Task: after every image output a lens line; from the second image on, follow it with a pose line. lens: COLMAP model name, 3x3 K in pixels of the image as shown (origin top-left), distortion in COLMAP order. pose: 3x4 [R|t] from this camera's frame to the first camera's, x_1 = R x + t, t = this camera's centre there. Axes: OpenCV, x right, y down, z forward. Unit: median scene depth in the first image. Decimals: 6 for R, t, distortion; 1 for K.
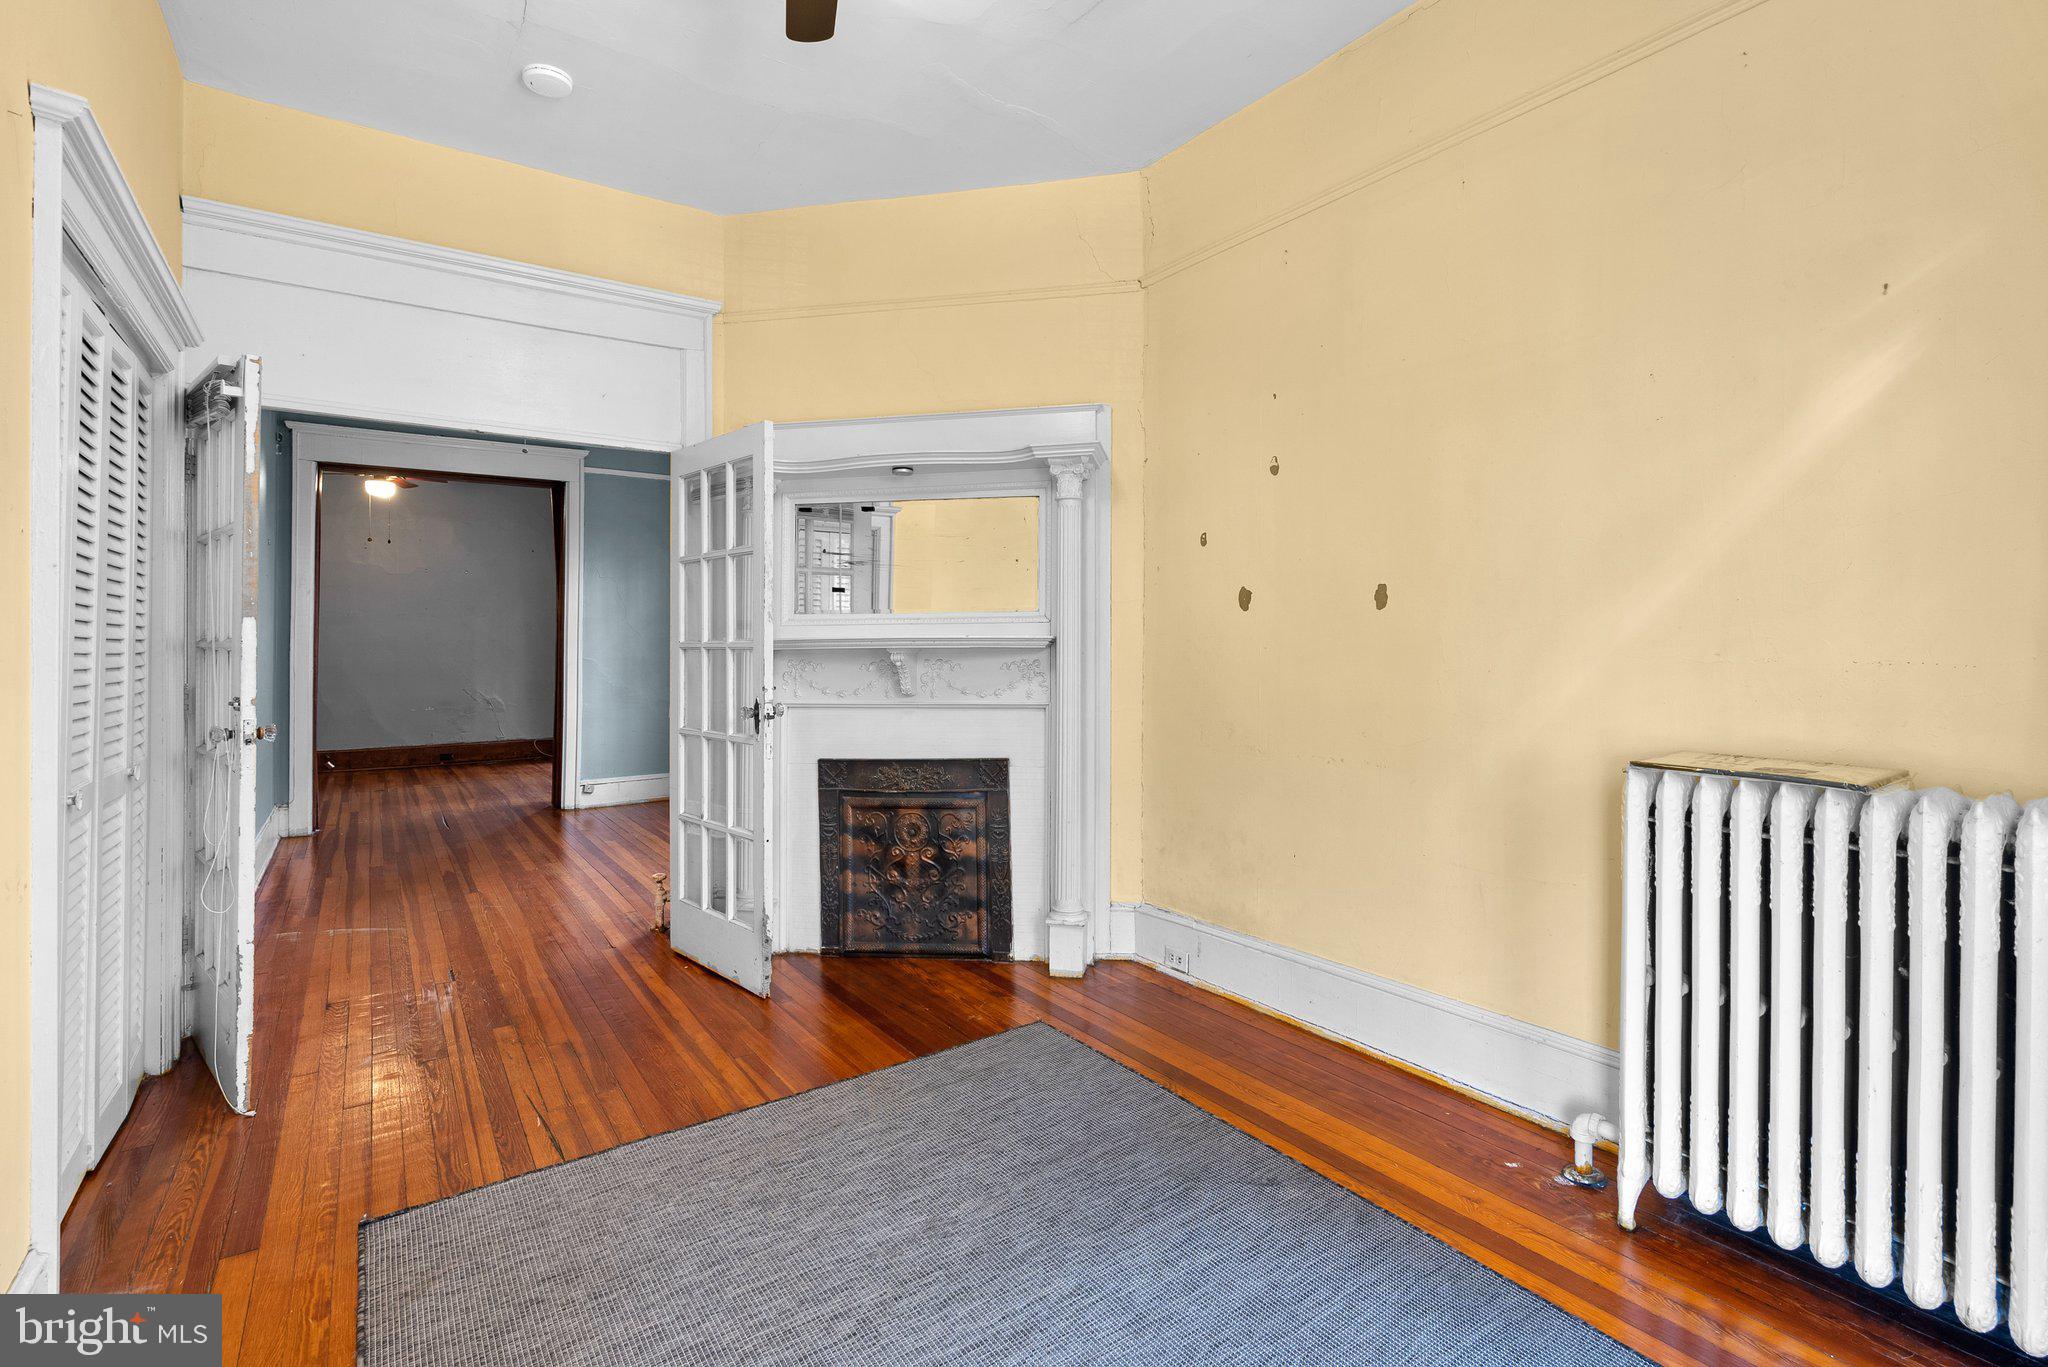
lens RADIAL K [[950.5, 0, 1006.7], [0, 950.5, 649.8], [0, 0, 1]] dist [-0.005662, 0.002098]
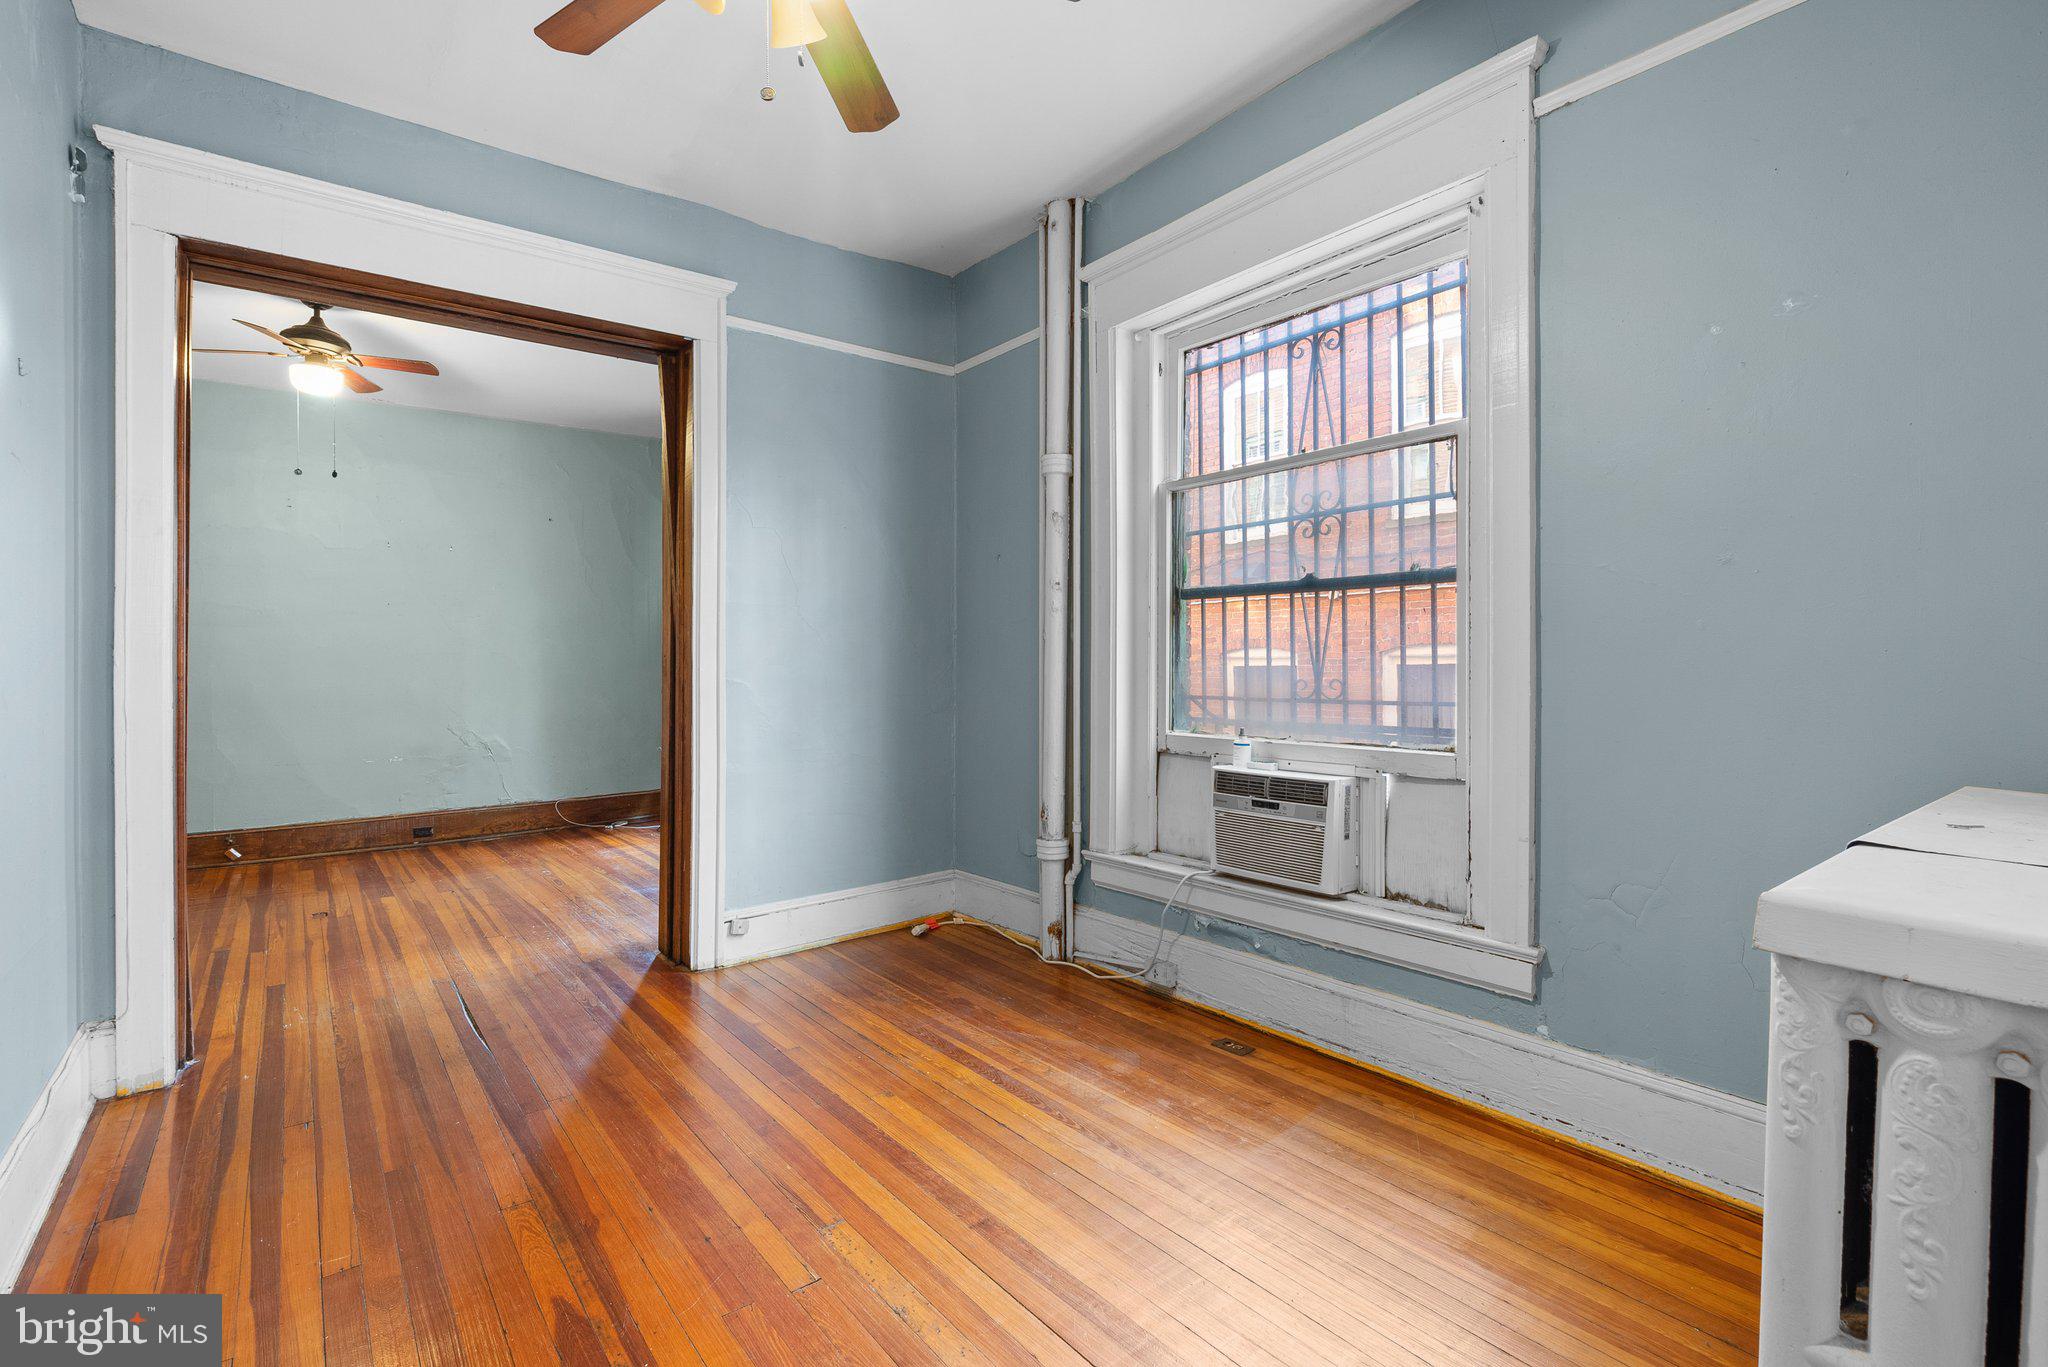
lens RADIAL K [[950.5, 0, 1018.6], [0, 950.5, 673.9], [0, 0, 1]] dist [-0.005662, 0.002098]
pose [[0.997976, -0.006516, 0.063252, -0.318643], [0.006141, 0.999962, 0.006134, 0.003494], [-0.063289, -0.005733, 0.997979, 0.465164]]
